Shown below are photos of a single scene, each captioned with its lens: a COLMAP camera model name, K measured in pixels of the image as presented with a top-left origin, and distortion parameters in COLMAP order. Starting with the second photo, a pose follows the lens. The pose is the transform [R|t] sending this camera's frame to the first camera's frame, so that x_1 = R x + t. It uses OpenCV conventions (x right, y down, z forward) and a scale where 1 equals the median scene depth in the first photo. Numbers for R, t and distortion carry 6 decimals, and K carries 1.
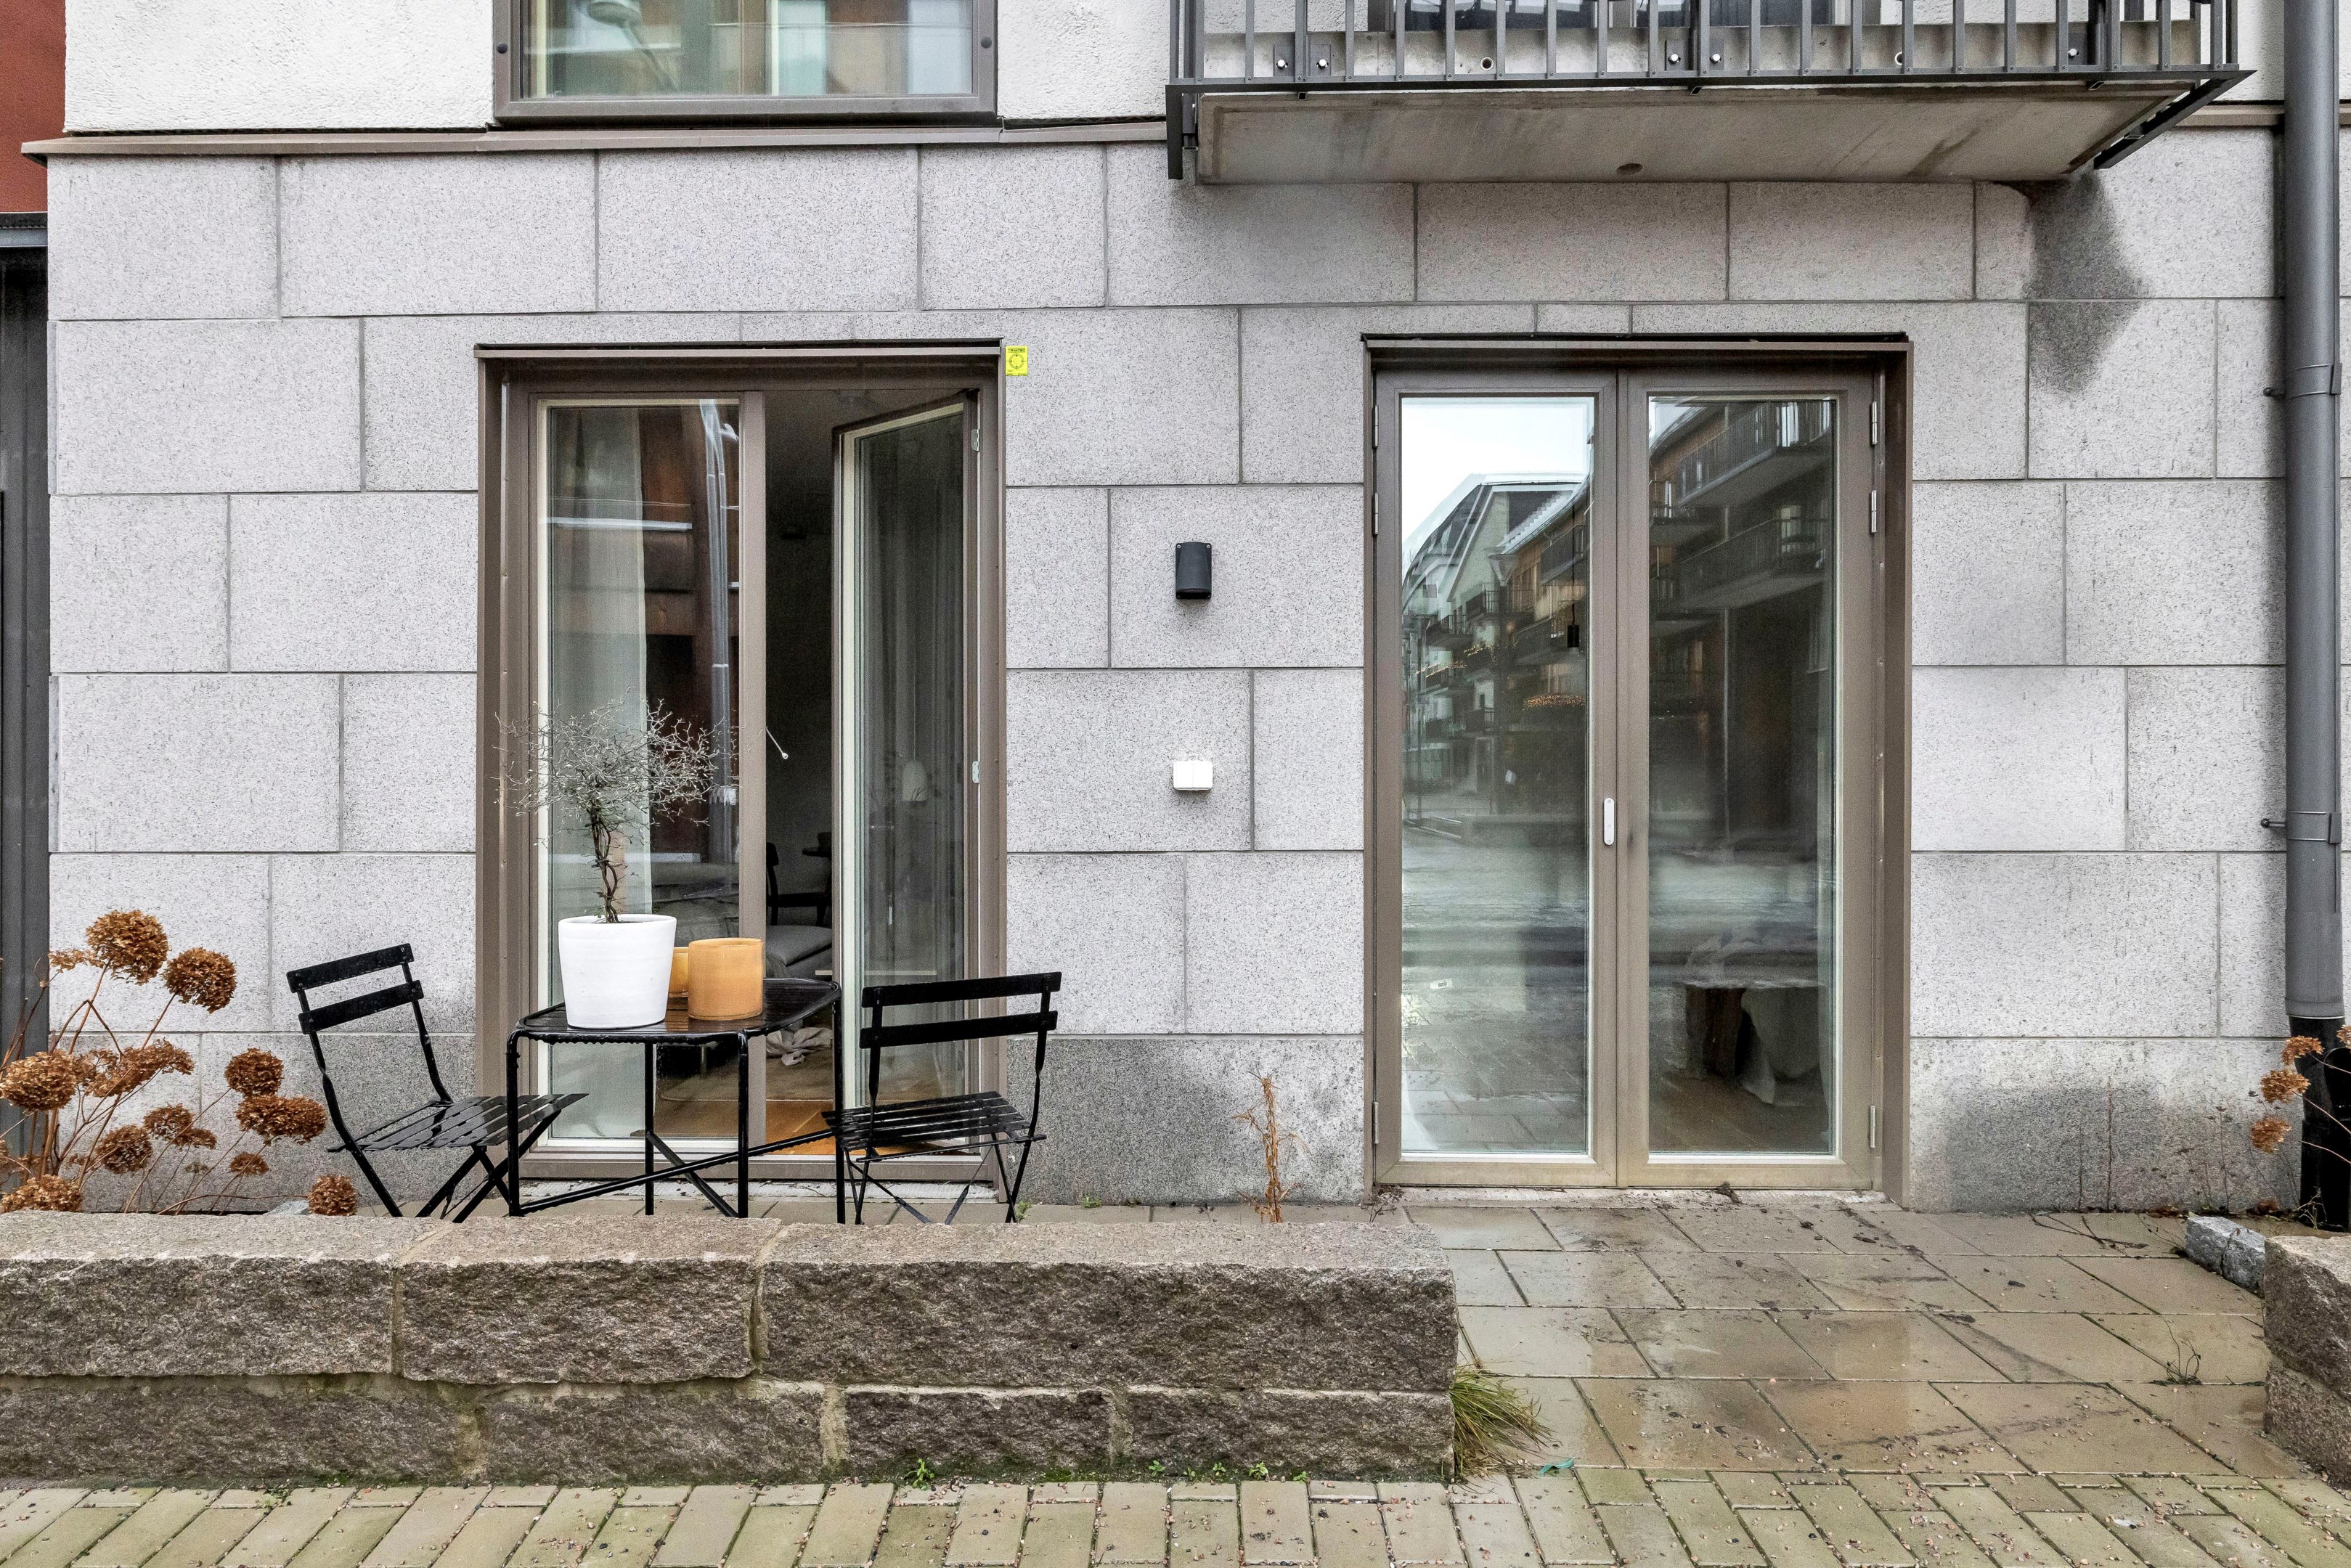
lens RADIAL K [[1308.9, 0, 1170.8], [0, 1308.9, 779.9], [0, 0, 1]] dist [0.001566, -0.001407]
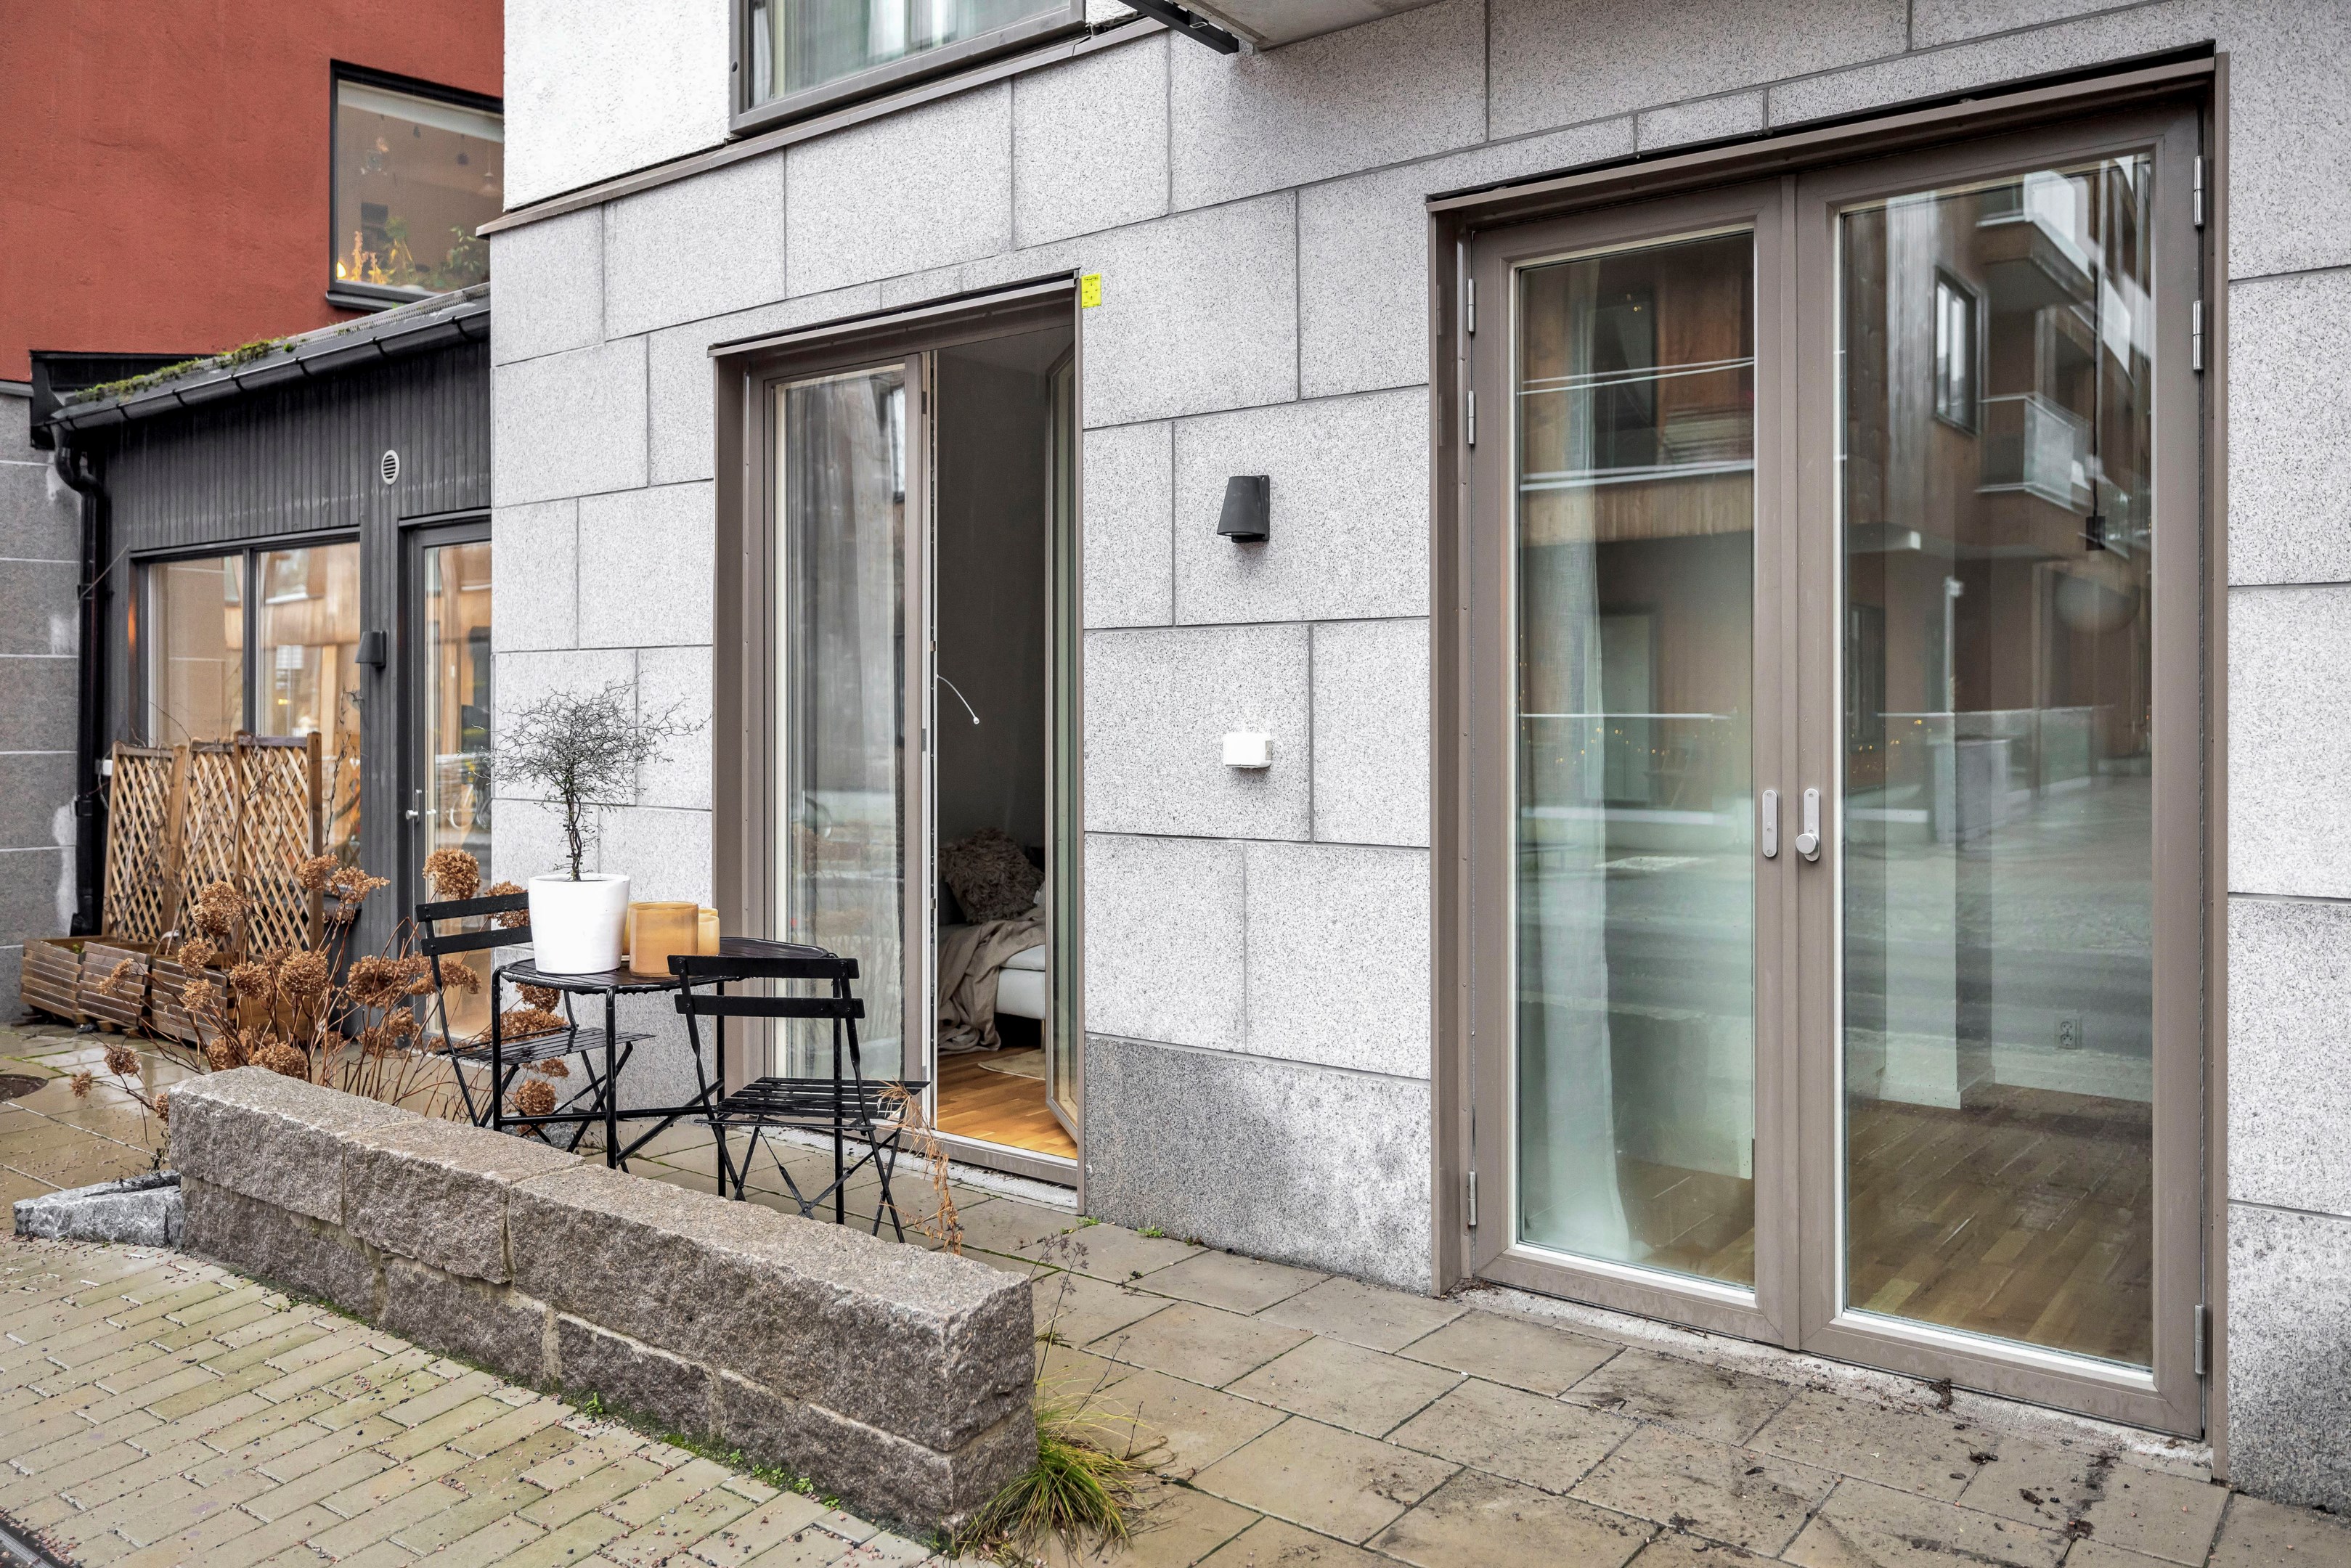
lens RADIAL K [[1671.2, 0, 1178.6], [0, 1671.2, 711.4], [0, 0, 1]] dist [-0.003819, 0.002220]
pose [[0.818417, 0.001144, -0.574623, 0.600576], [-0.002626, 0.999995, -0.001749, -0.026353], [0.574618, 0.002940, 0.818416, 0.087242]]
